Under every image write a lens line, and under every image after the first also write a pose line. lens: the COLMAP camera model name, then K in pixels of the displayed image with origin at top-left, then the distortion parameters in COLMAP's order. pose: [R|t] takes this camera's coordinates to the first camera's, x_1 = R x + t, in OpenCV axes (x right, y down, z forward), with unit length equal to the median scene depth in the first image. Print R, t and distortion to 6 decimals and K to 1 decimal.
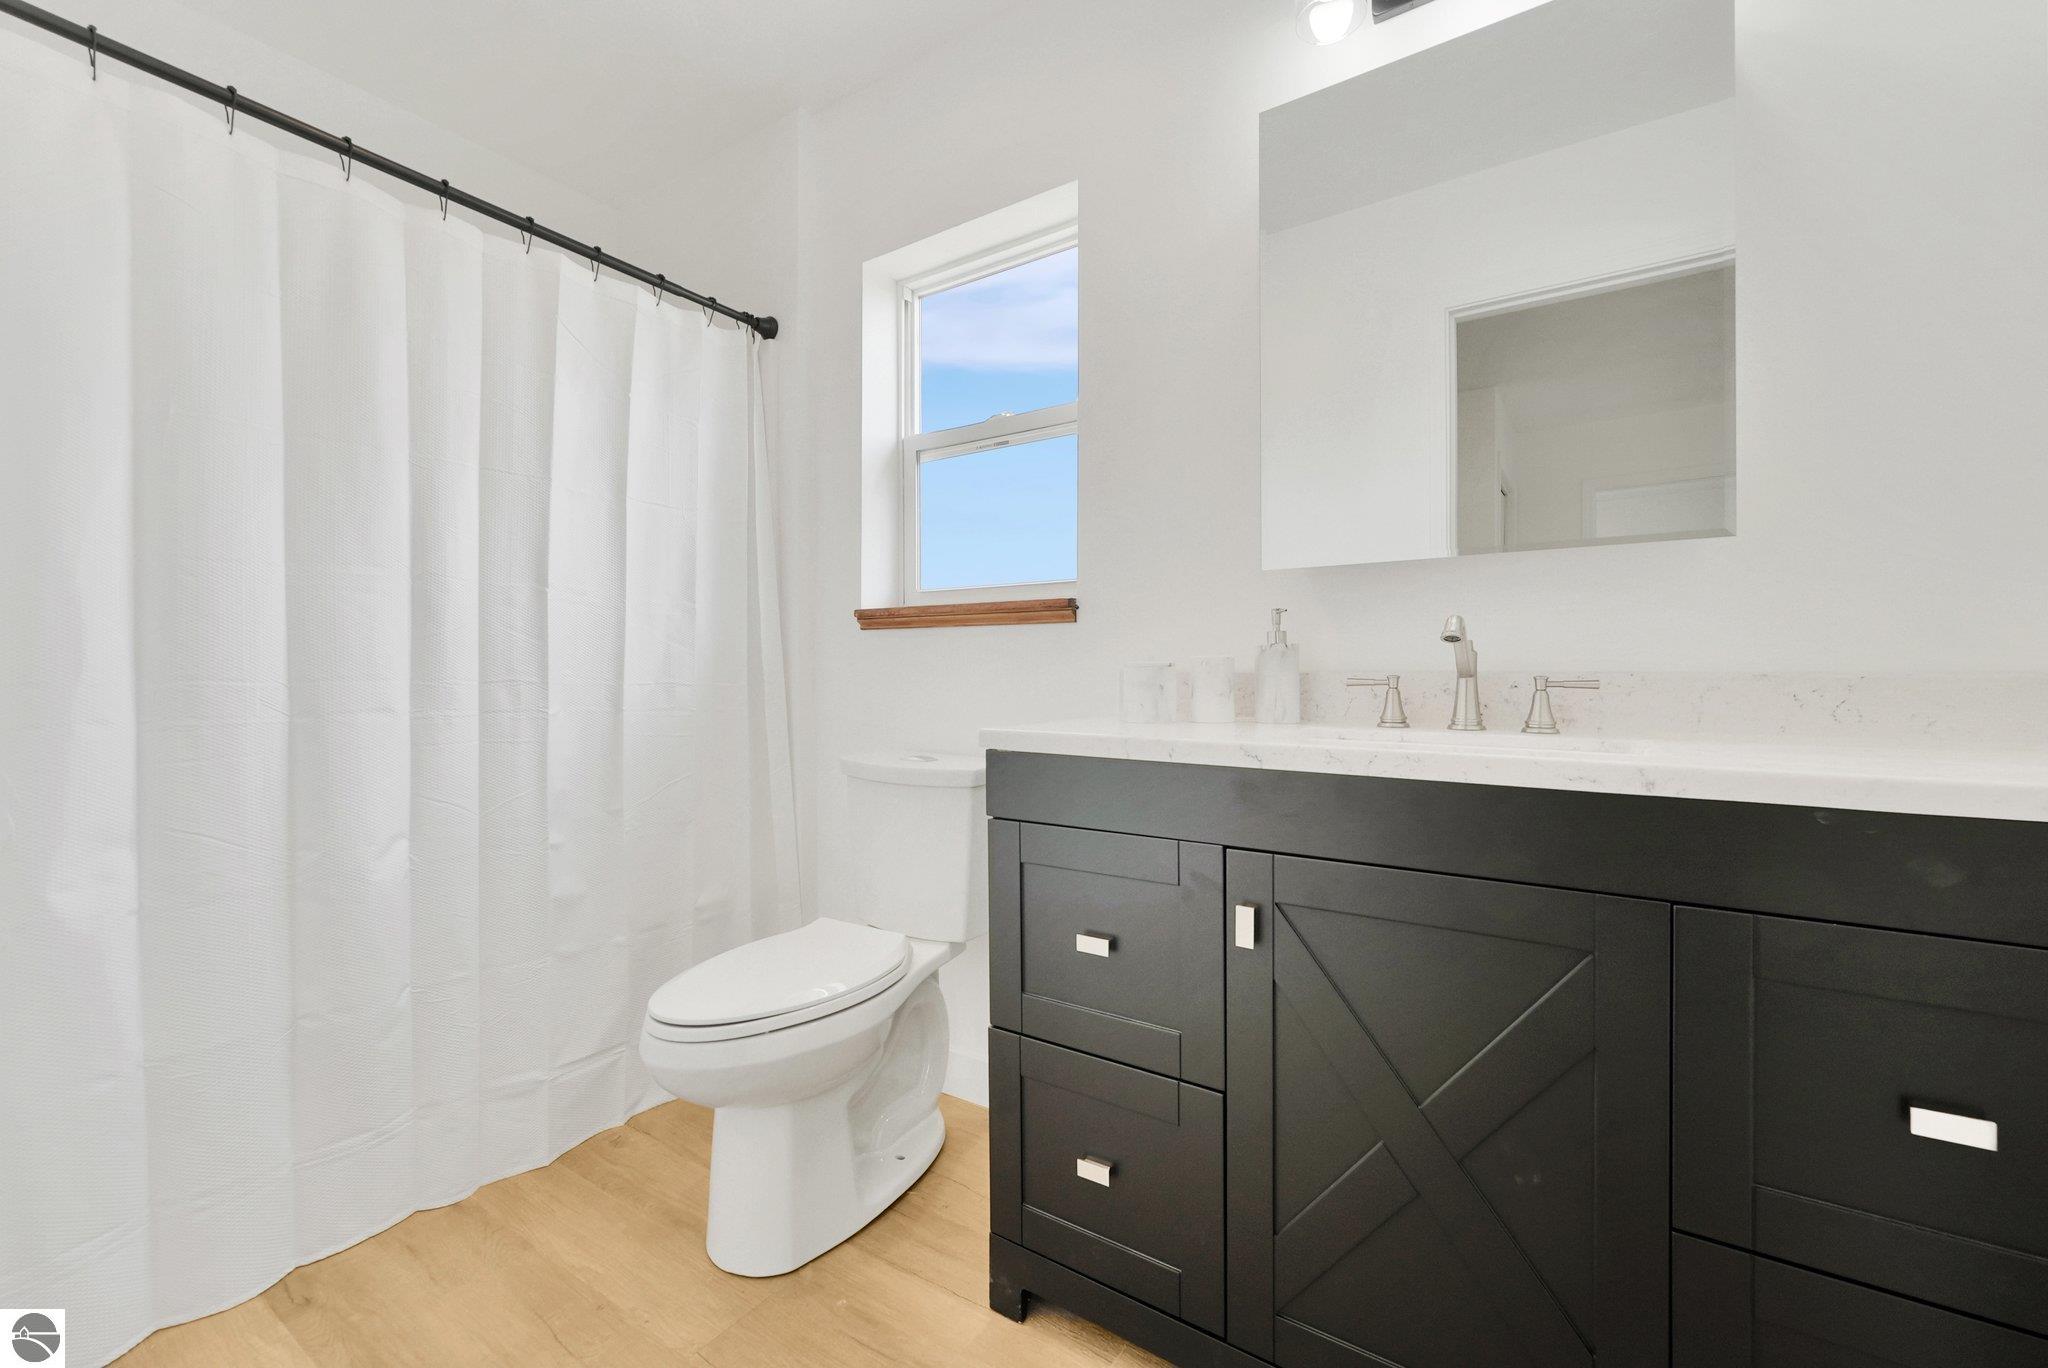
lens RADIAL K [[832.8, 0, 1032.1], [0, 832.8, 691.8], [0, 0, 1]] dist [-0.001875, 0.000033]
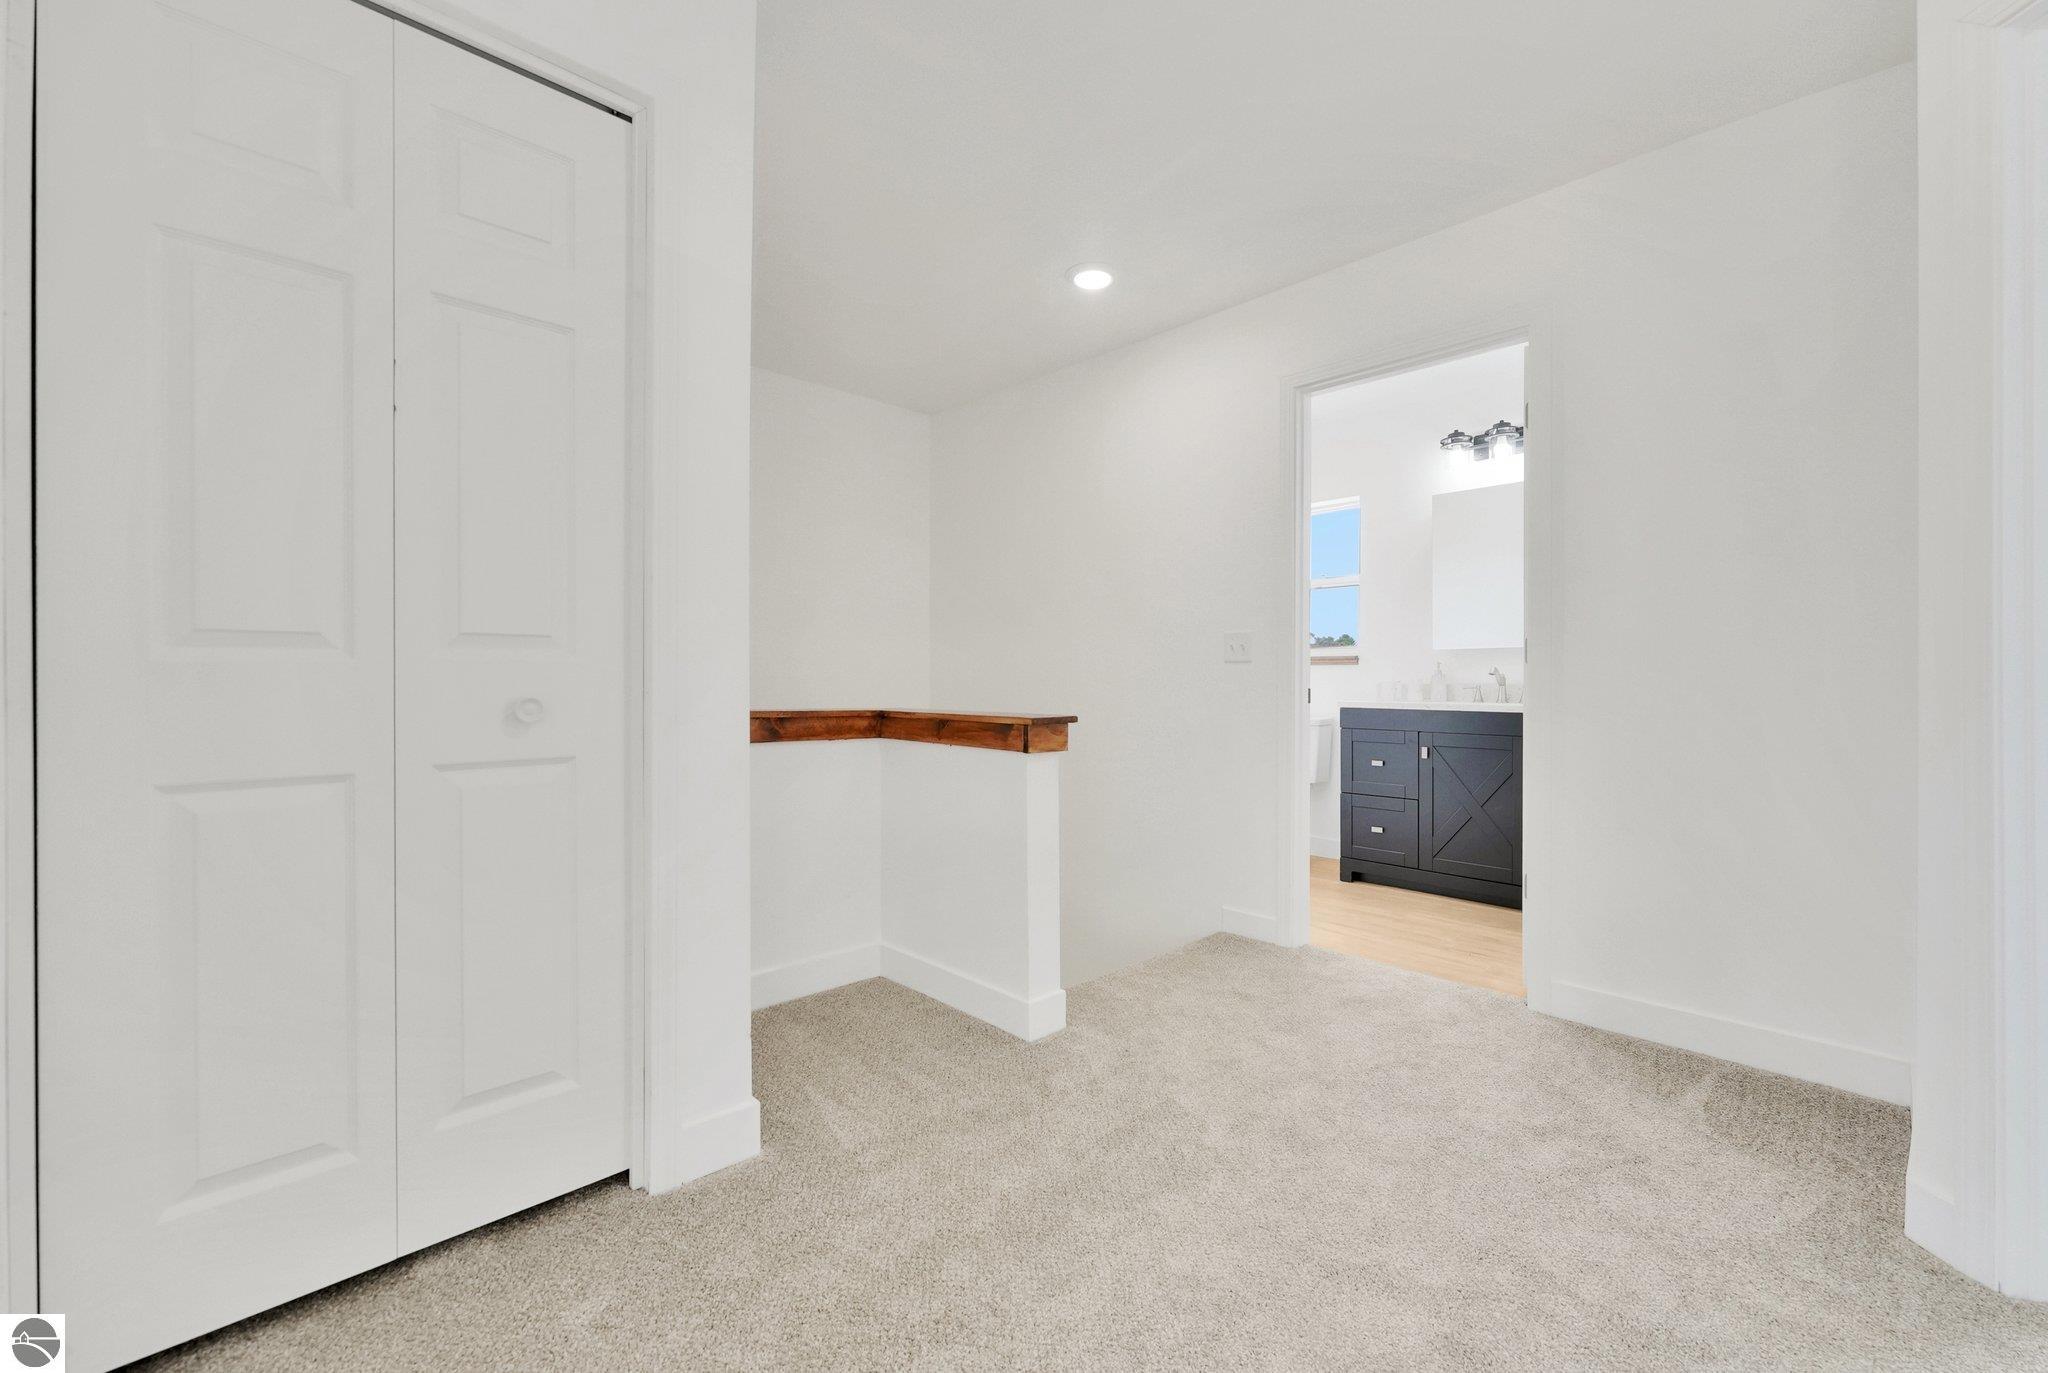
lens RADIAL K [[832.8, 0, 1032.1], [0, 832.8, 694.3], [0, 0, 1]] dist [-0.001875, 0.000033]
pose [[0.978057, 0.006119, -0.208247, -0.580835], [-0.006933, 0.999971, -0.003181, 0.039293], [0.208222, 0.004555, 0.978071, -2.543145]]
